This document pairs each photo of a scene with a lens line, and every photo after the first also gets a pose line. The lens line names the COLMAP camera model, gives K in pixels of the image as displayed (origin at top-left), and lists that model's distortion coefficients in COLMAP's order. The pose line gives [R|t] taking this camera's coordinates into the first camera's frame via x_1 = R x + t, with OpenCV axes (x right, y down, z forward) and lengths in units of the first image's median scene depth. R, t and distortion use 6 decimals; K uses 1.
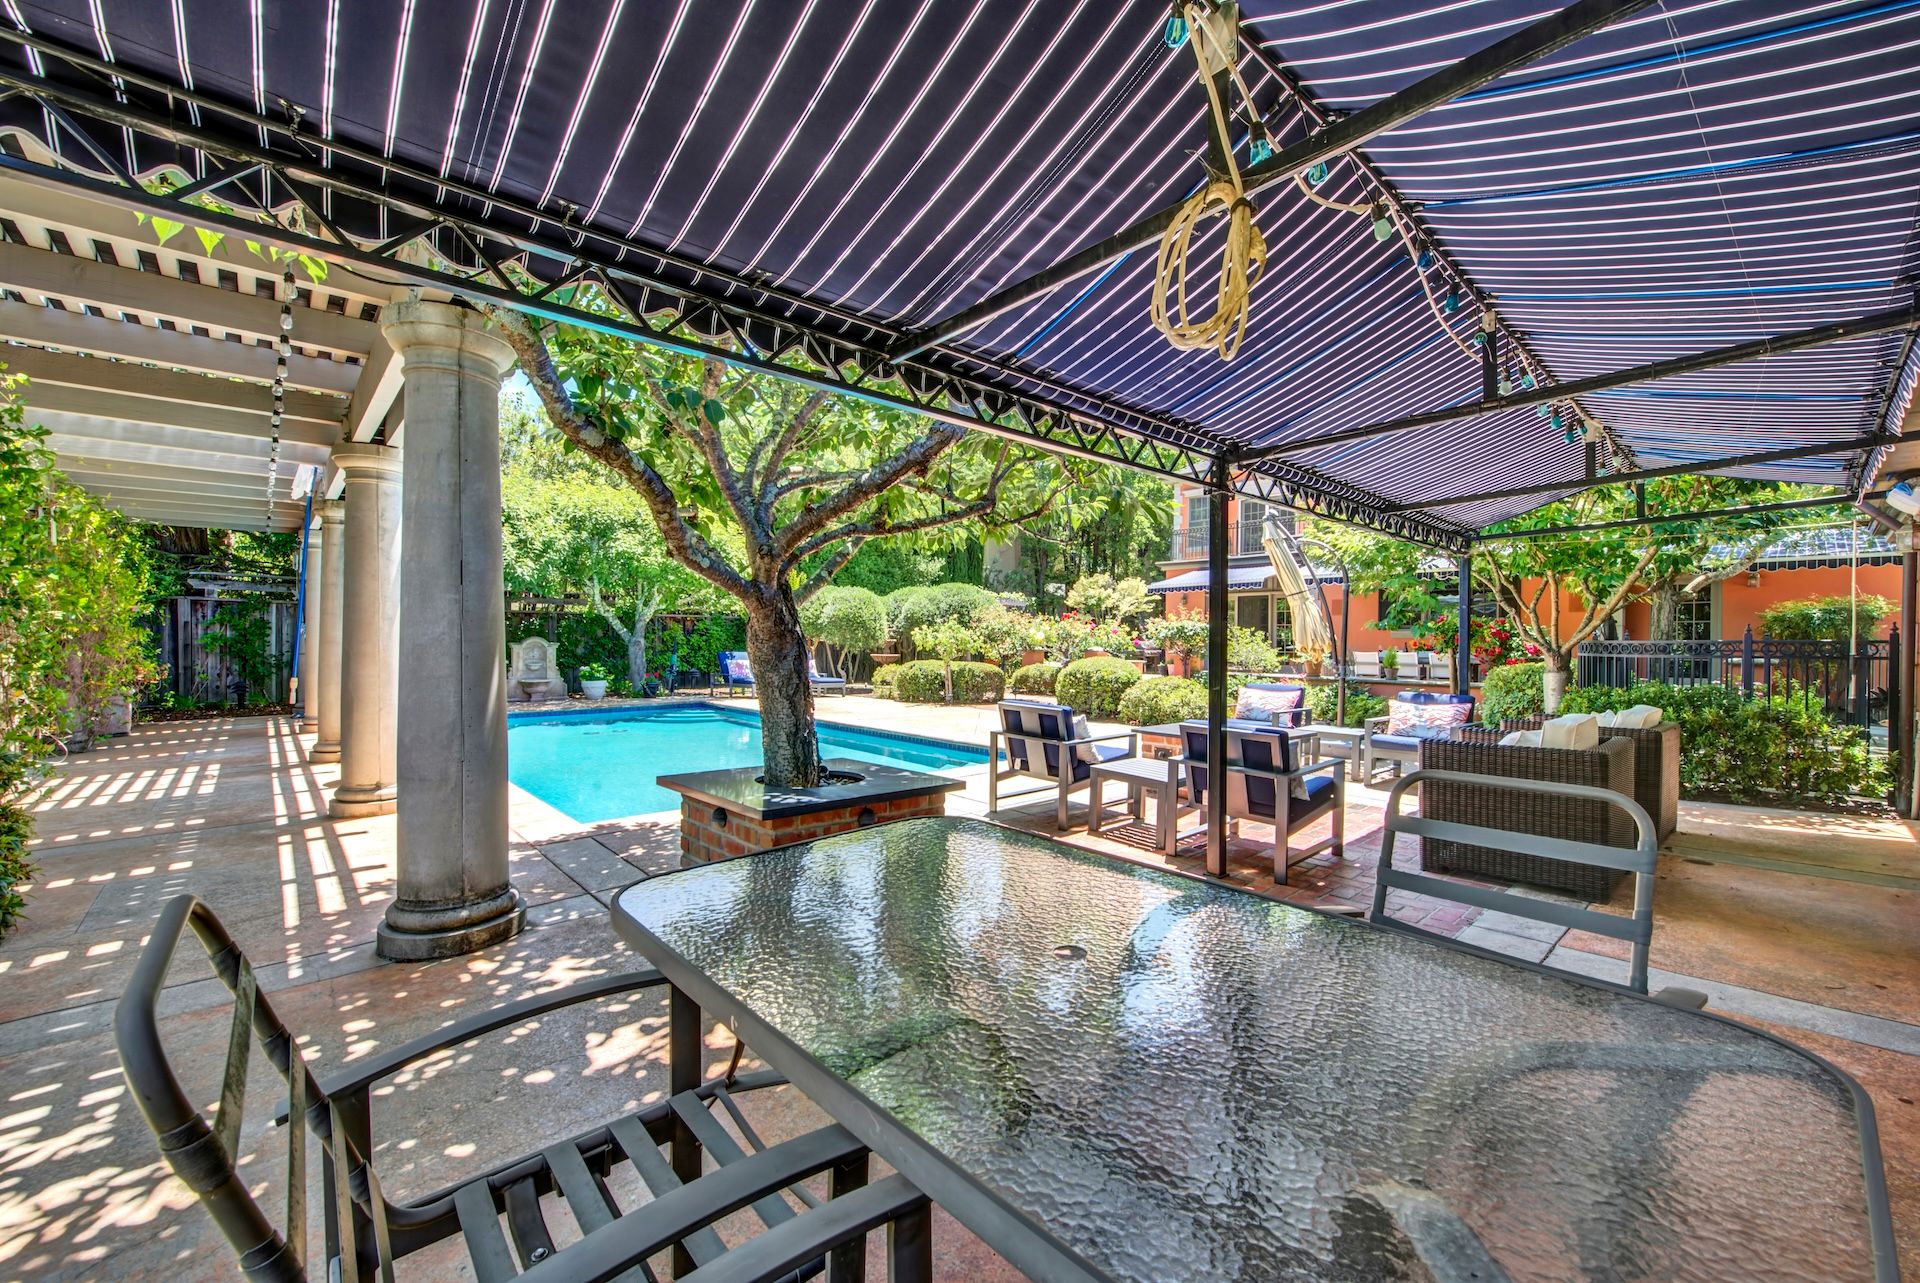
lens RADIAL K [[769.9, 0, 977.3], [0, 769.9, 638.3], [0, 0, 1]] dist [0.002814, -0.001888]
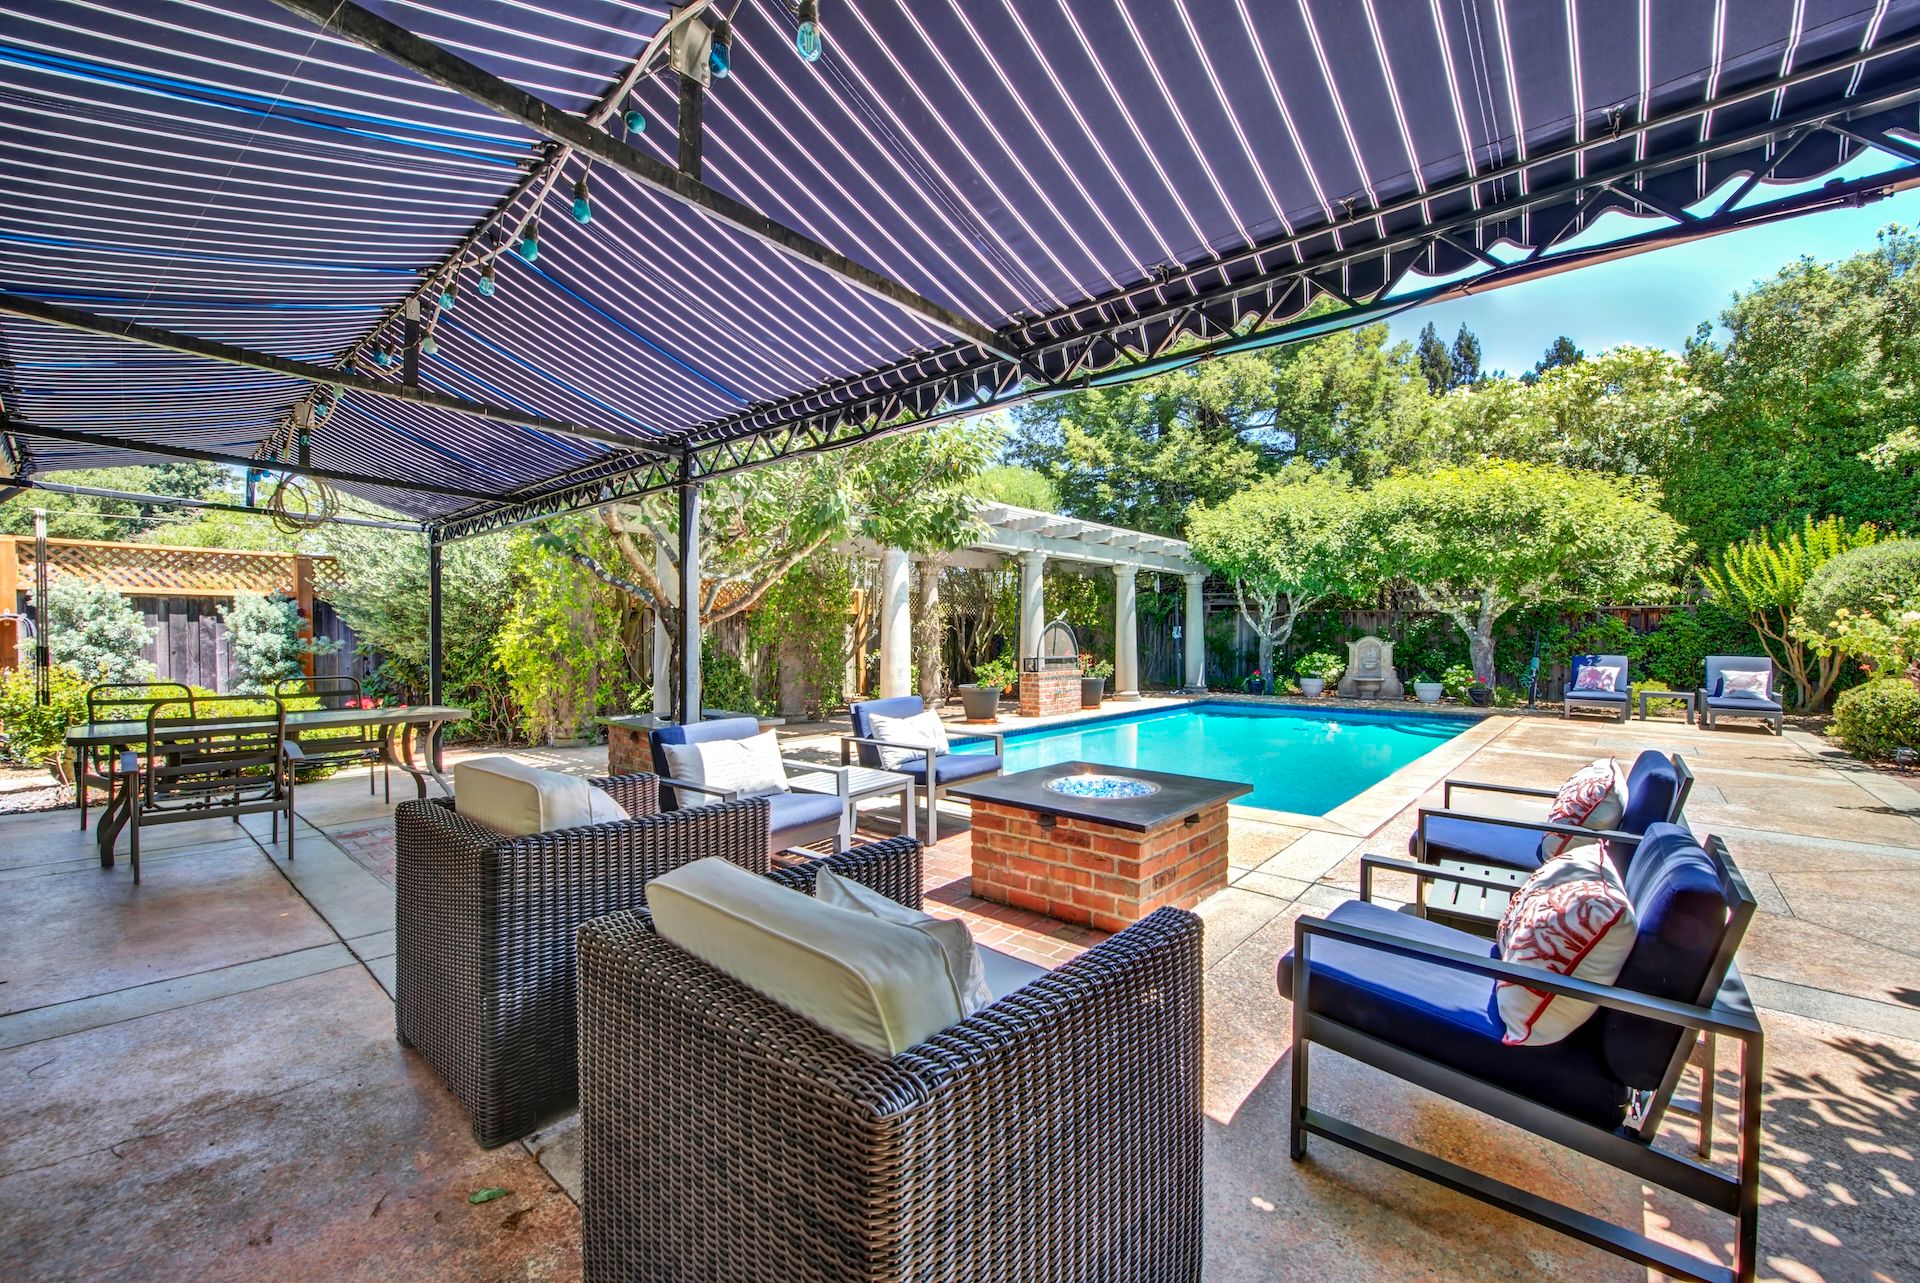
lens RADIAL K [[769.9, 0, 963.2], [0, 769.9, 634.1], [0, 0, 1]] dist [0.002814, -0.001888]
pose [[0.099203, -0.008846, -0.995028, 0.362057], [0.001918, 0.999960, -0.008699, 0.003026], [0.995065, -0.001045, 0.099216, 0.337384]]
